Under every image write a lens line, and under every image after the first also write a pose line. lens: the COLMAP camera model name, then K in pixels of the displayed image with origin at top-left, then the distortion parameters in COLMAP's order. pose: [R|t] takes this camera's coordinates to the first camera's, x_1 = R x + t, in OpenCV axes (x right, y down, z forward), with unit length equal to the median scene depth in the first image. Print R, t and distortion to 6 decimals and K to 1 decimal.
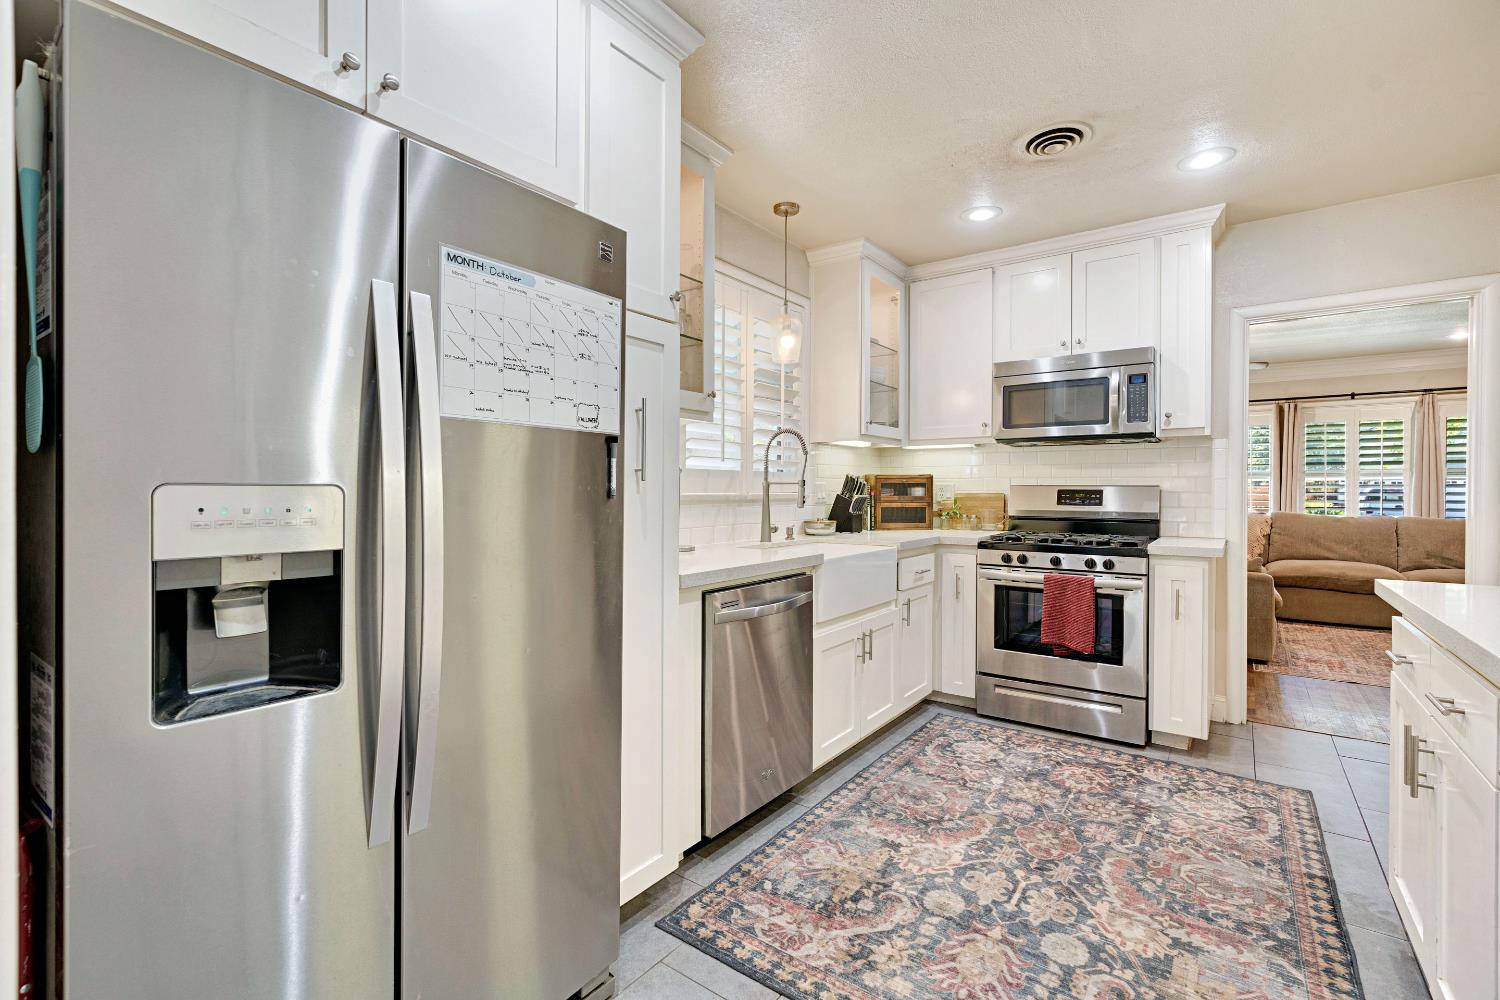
lens RADIAL K [[649.7, 0, 750.0], [0, 649.7, 500.0], [0, 0, 1]] dist [-0.017768, 0.005588]
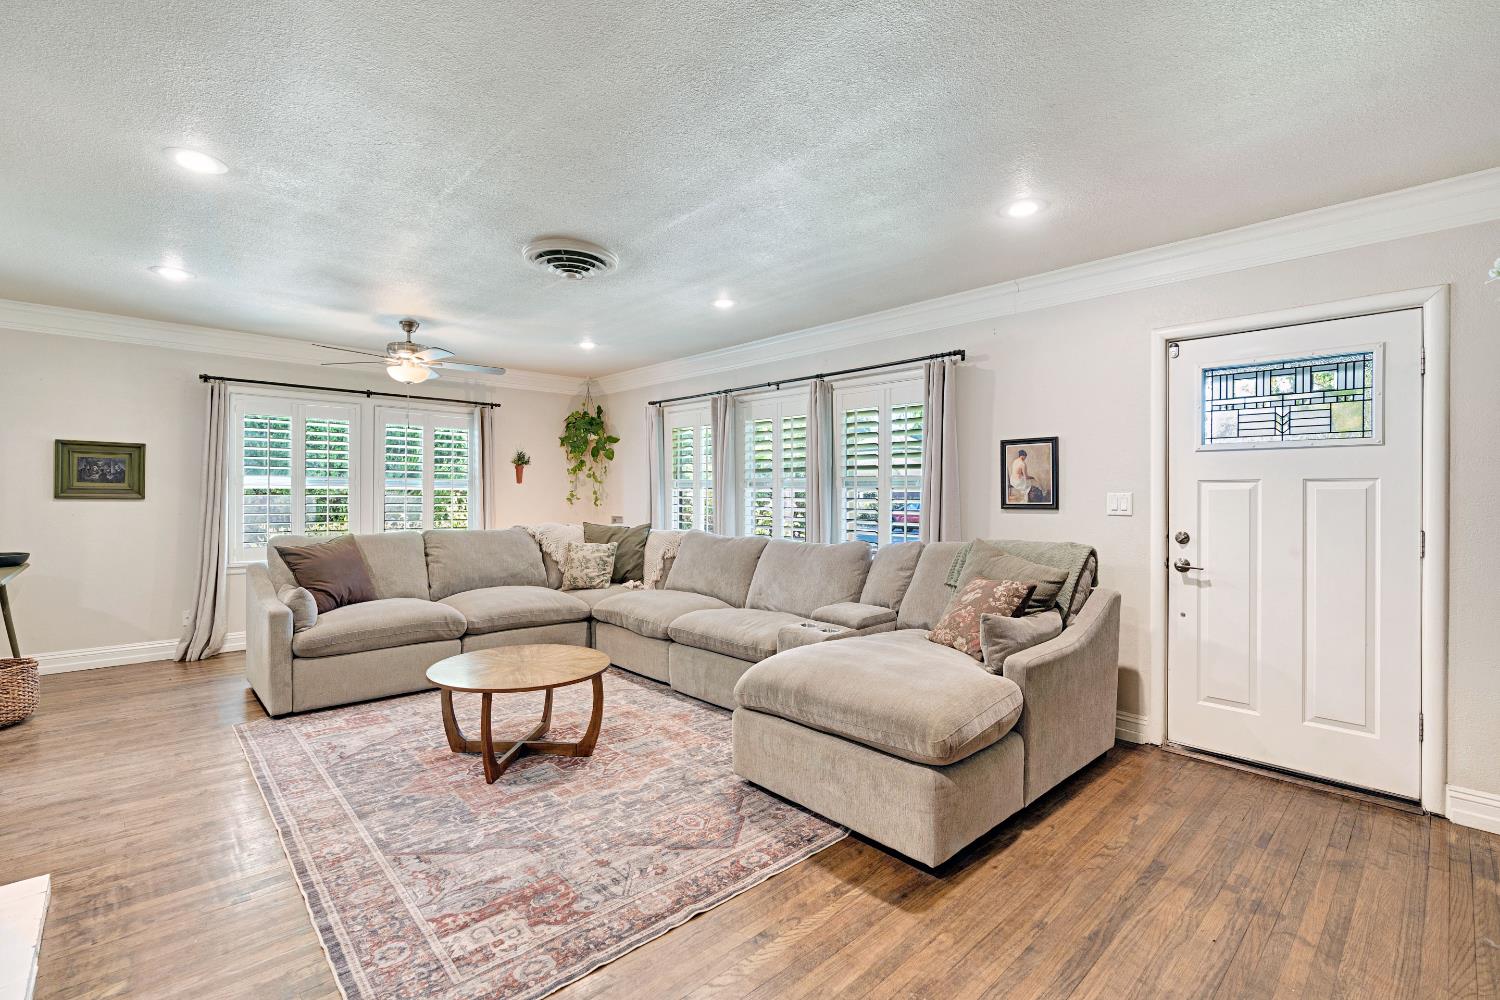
lens RADIAL K [[666.6, 0, 751.2], [0, 666.6, 494.2], [0, 0, 1]] dist [-0.010991, 0.000632]
pose [[0.983301, -0.000779, -0.181986, 2.548226], [-0.001293, 0.999936, -0.011268, -0.040915], [0.181983, 0.011315, 0.983237, 0.401706]]
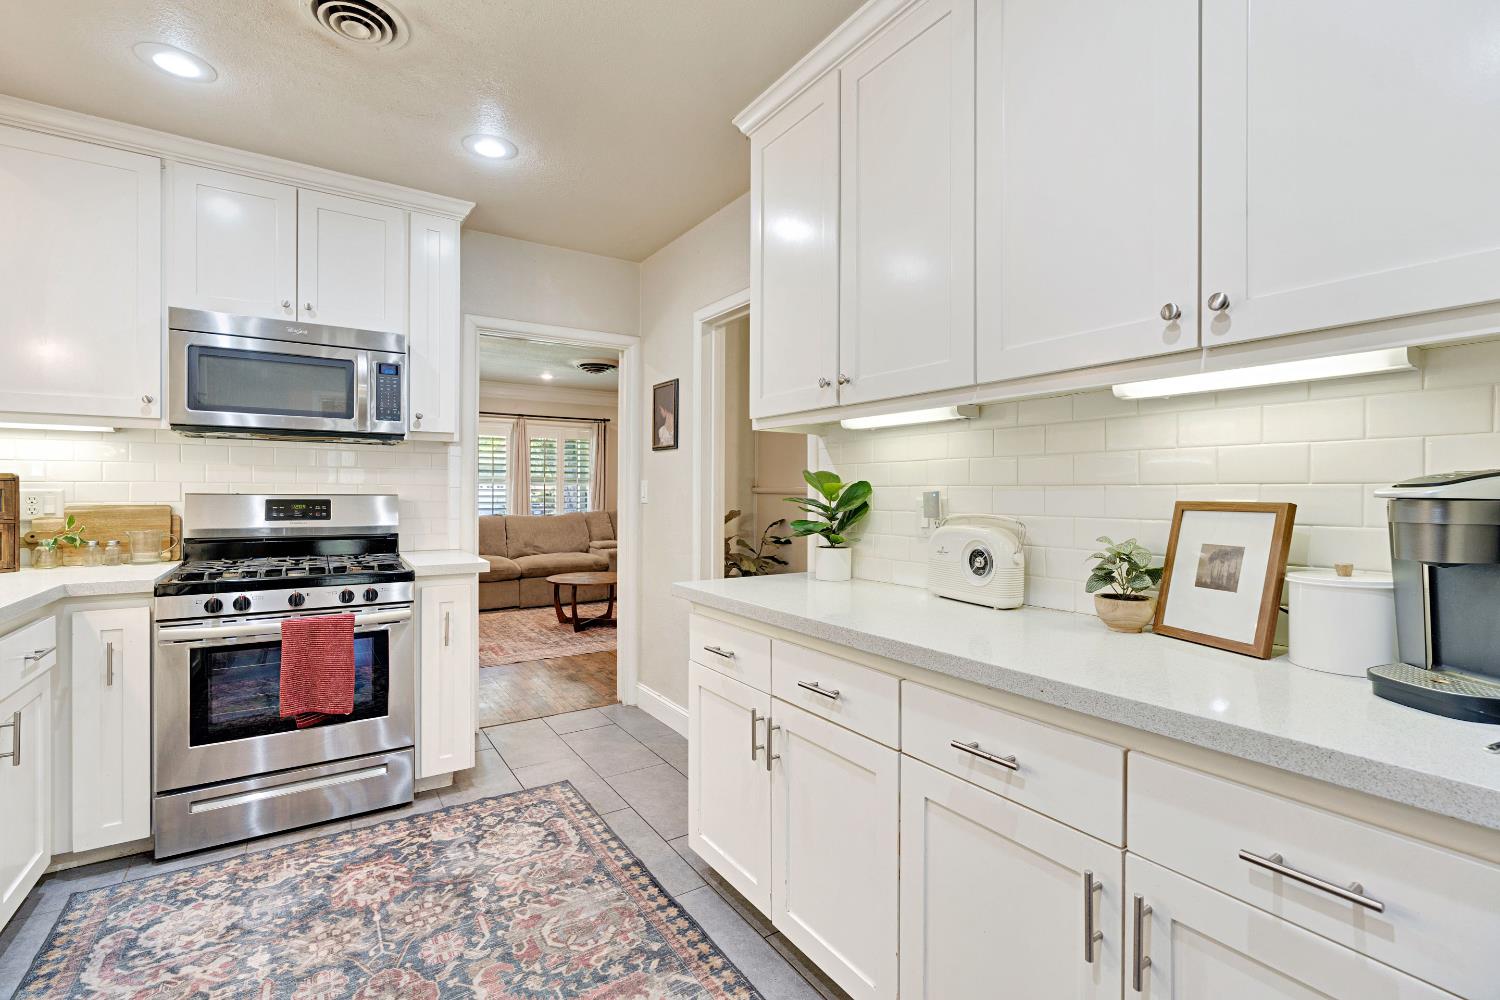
lens RADIAL K [[664.5, 0, 746.8], [0, 664.5, 495.8], [0, 0, 1]] dist [-0.013368, 0.004994]
pose [[0.346098, -0.006511, 0.938176, -0.053995], [0.011397, 0.999931, 0.002735, -0.020076], [-0.938129, 0.009745, 0.346148, 0.276957]]
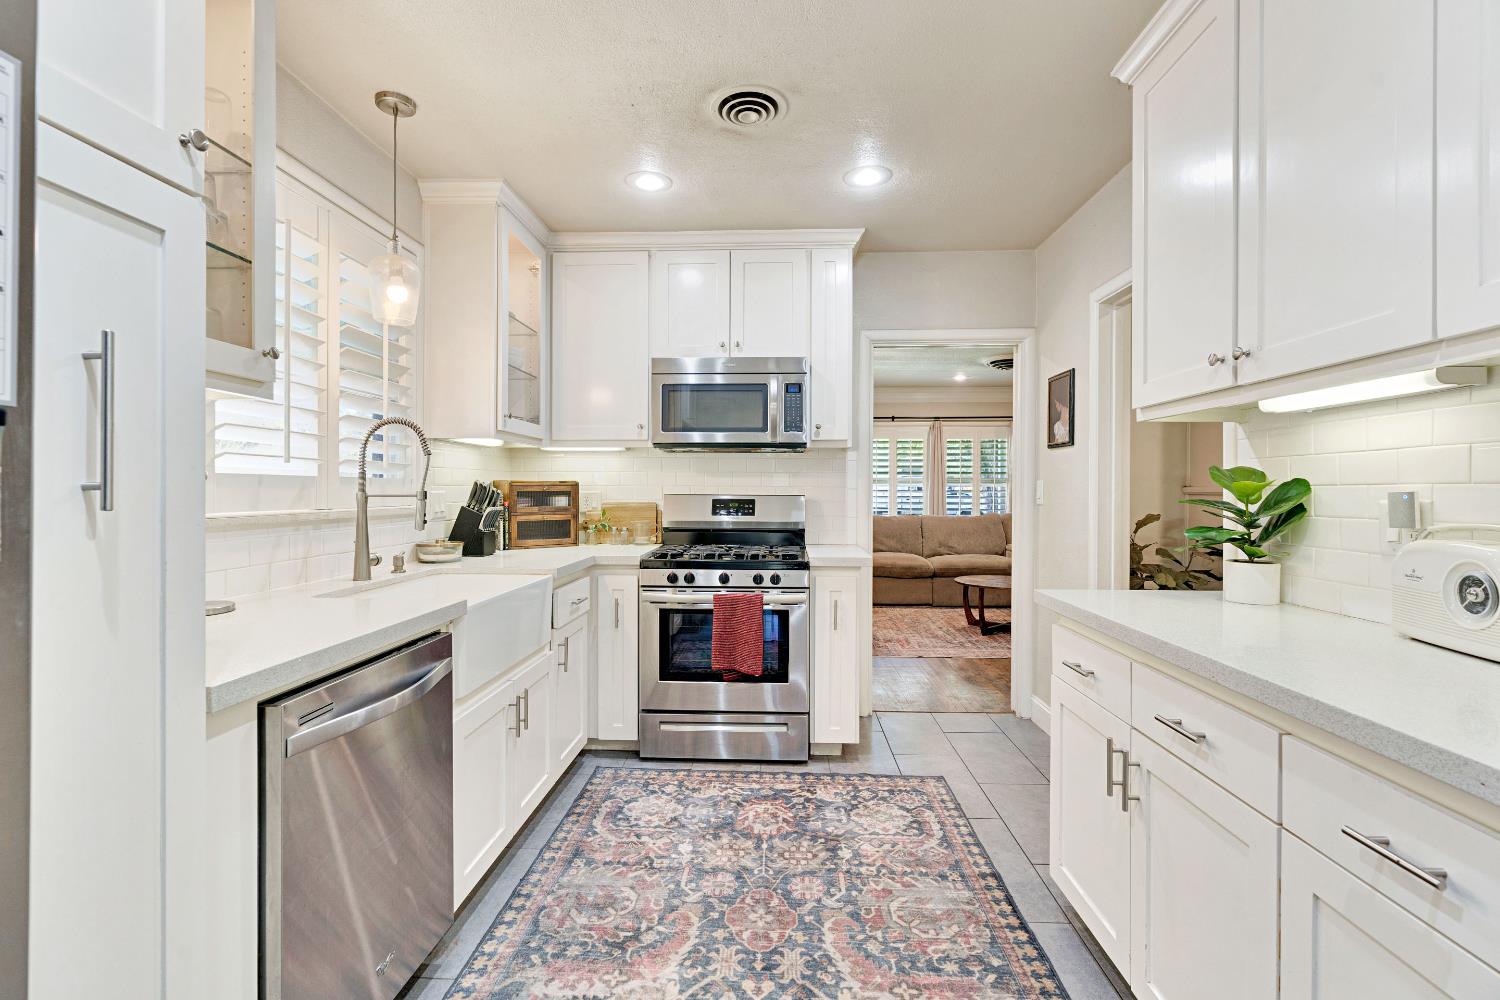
lens RADIAL K [[664.5, 0, 746.8], [0, 664.5, 495.8], [0, 0, 1]] dist [-0.013368, 0.004994]
pose [[0.833036, -0.004126, 0.553203, -0.024977], [0.008228, 0.999954, -0.004932, -0.019213], [-0.553157, 0.008660, 0.833032, 0.202227]]
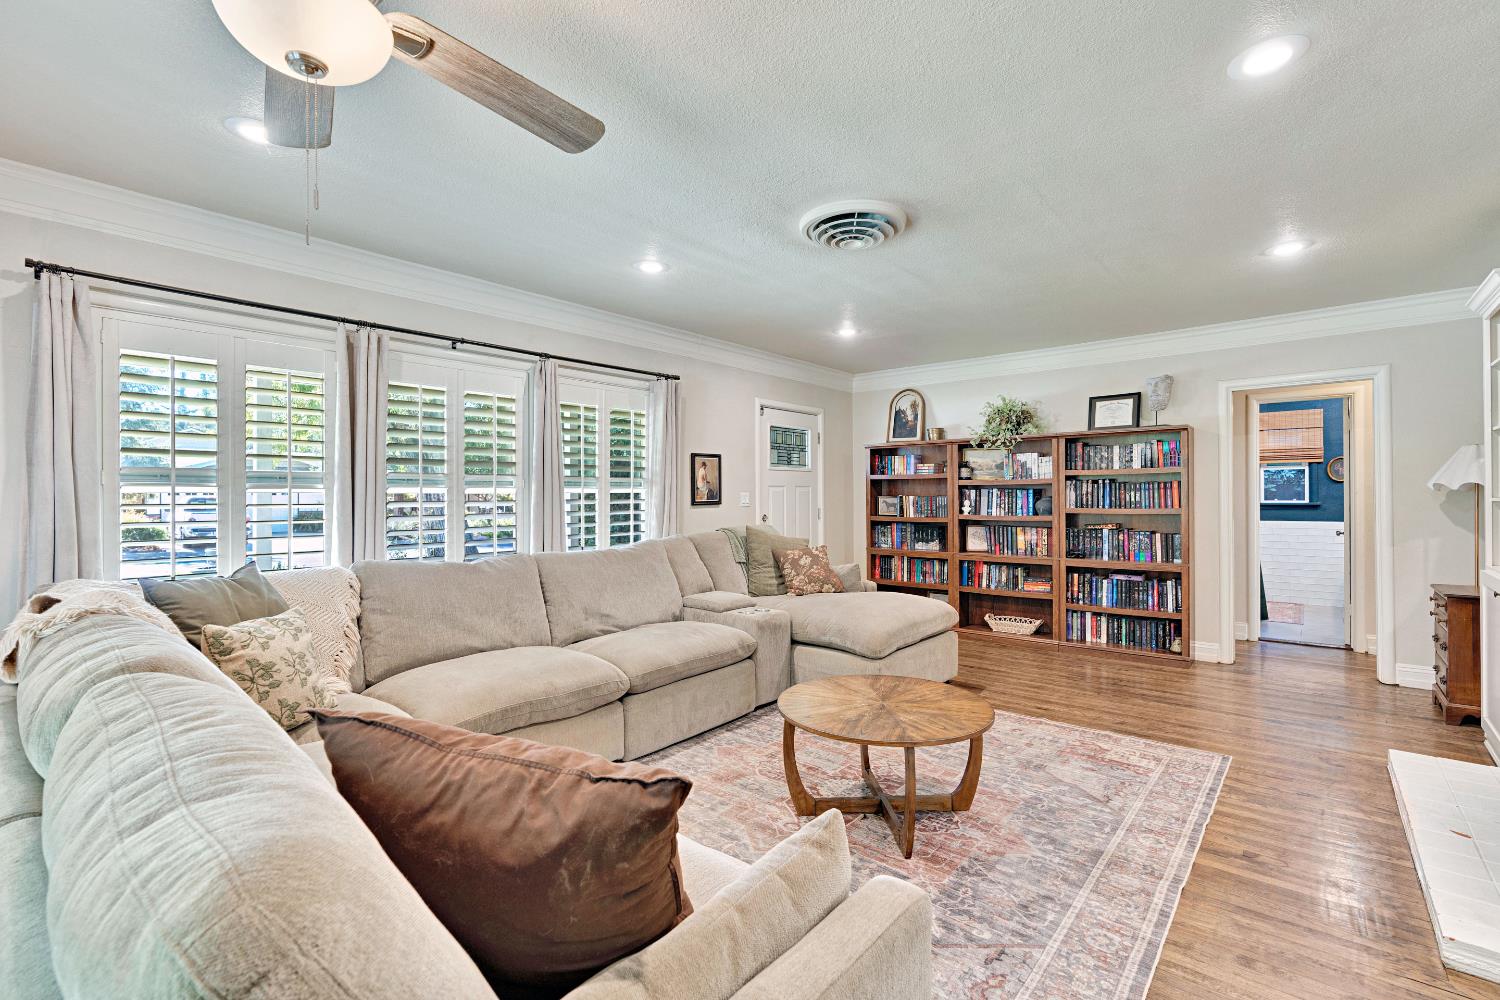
lens RADIAL K [[666.6, 0, 751.2], [0, 666.6, 494.2], [0, 0, 1]] dist [-0.010991, 0.000632]
pose [[0.072102, -0.006147, 0.997378, 0.885067], [0.016347, 0.999854, 0.004981, -0.065540], [-0.997263, 0.015945, 0.072192, 1.660704]]
